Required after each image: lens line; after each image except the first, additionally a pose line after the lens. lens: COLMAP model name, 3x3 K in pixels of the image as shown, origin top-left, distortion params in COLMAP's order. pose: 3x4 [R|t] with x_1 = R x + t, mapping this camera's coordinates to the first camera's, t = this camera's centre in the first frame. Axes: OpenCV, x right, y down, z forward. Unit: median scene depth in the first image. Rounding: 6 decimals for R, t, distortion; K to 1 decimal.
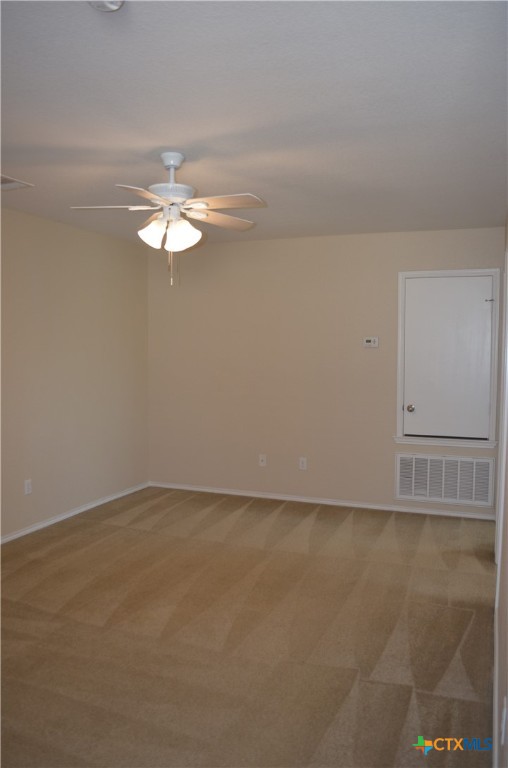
lens RADIAL K [[606.2, 0, 254.0], [0, 606.2, 384.0], [0, 0, 1]] dist [-0.079721, 0.006718]
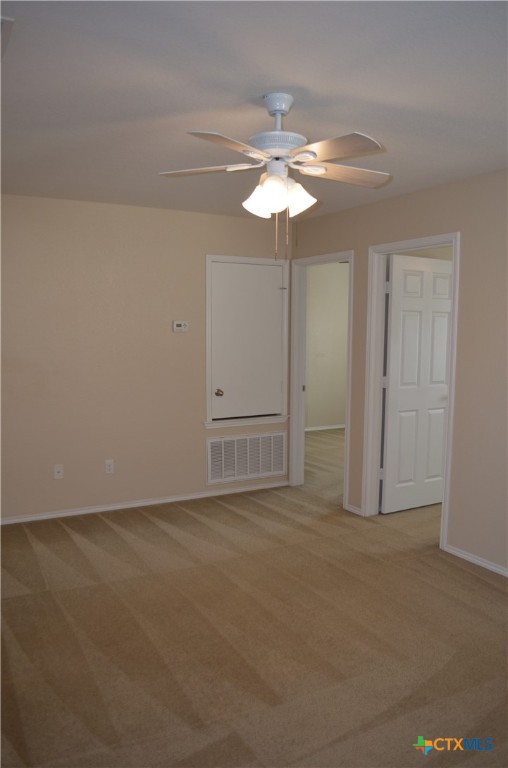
lens RADIAL K [[606.2, 0, 254.0], [0, 606.2, 384.0], [0, 0, 1]] dist [-0.079721, 0.006718]
pose [[0.628433, -0.071767, 0.774546, -0.494274], [0.043862, 0.997420, 0.056830, -0.028964], [-0.776626, -0.001741, 0.629959, 0.325875]]
